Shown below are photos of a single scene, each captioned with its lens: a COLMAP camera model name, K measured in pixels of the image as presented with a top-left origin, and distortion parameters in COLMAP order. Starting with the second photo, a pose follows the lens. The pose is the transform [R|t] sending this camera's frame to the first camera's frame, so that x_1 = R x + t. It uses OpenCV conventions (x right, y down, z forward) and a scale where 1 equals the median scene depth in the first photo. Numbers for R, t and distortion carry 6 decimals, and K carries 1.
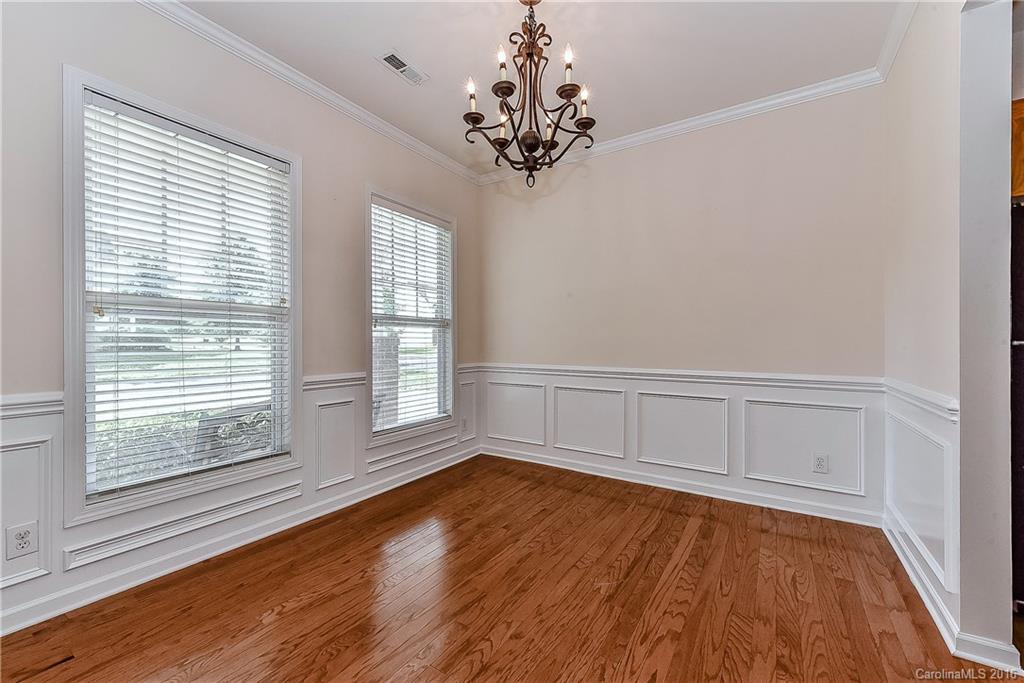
lens RADIAL K [[407.6, 0, 506.8], [0, 407.6, 340.6], [0, 0, 1]] dist [0.000683, -0.000122]
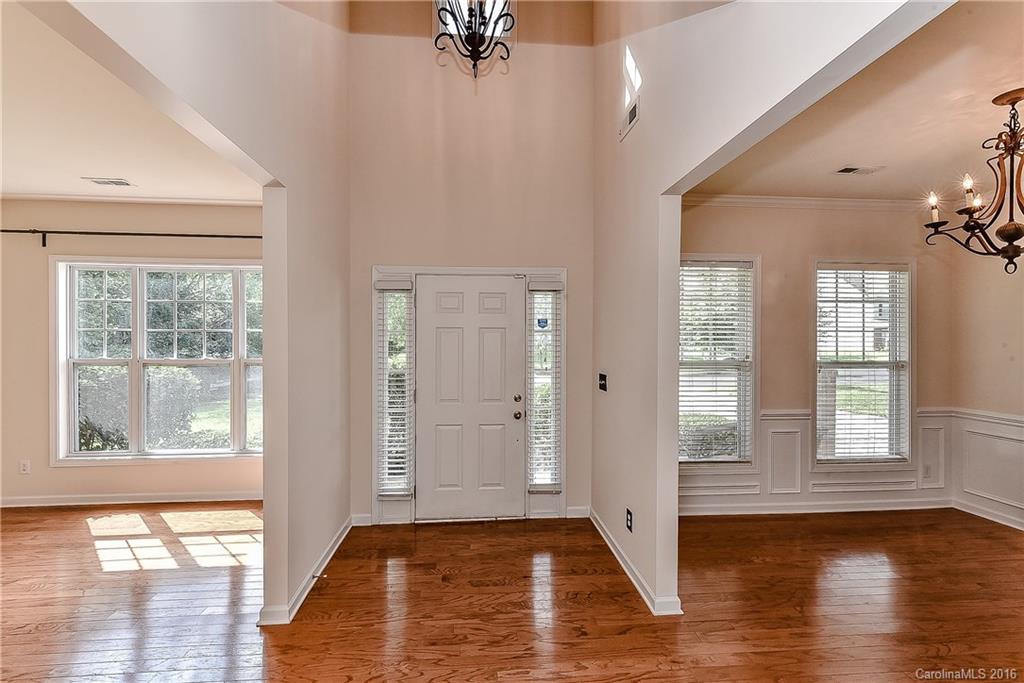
lens RADIAL K [[407.6, 0, 506.8], [0, 407.6, 344.7], [0, 0, 1]] dist [0.000683, -0.000122]
pose [[0.612494, 0.005404, -0.790457, 0.061389], [-0.001893, 0.999984, 0.005370, -0.121156], [0.790473, -0.001793, 0.612494, -0.465720]]
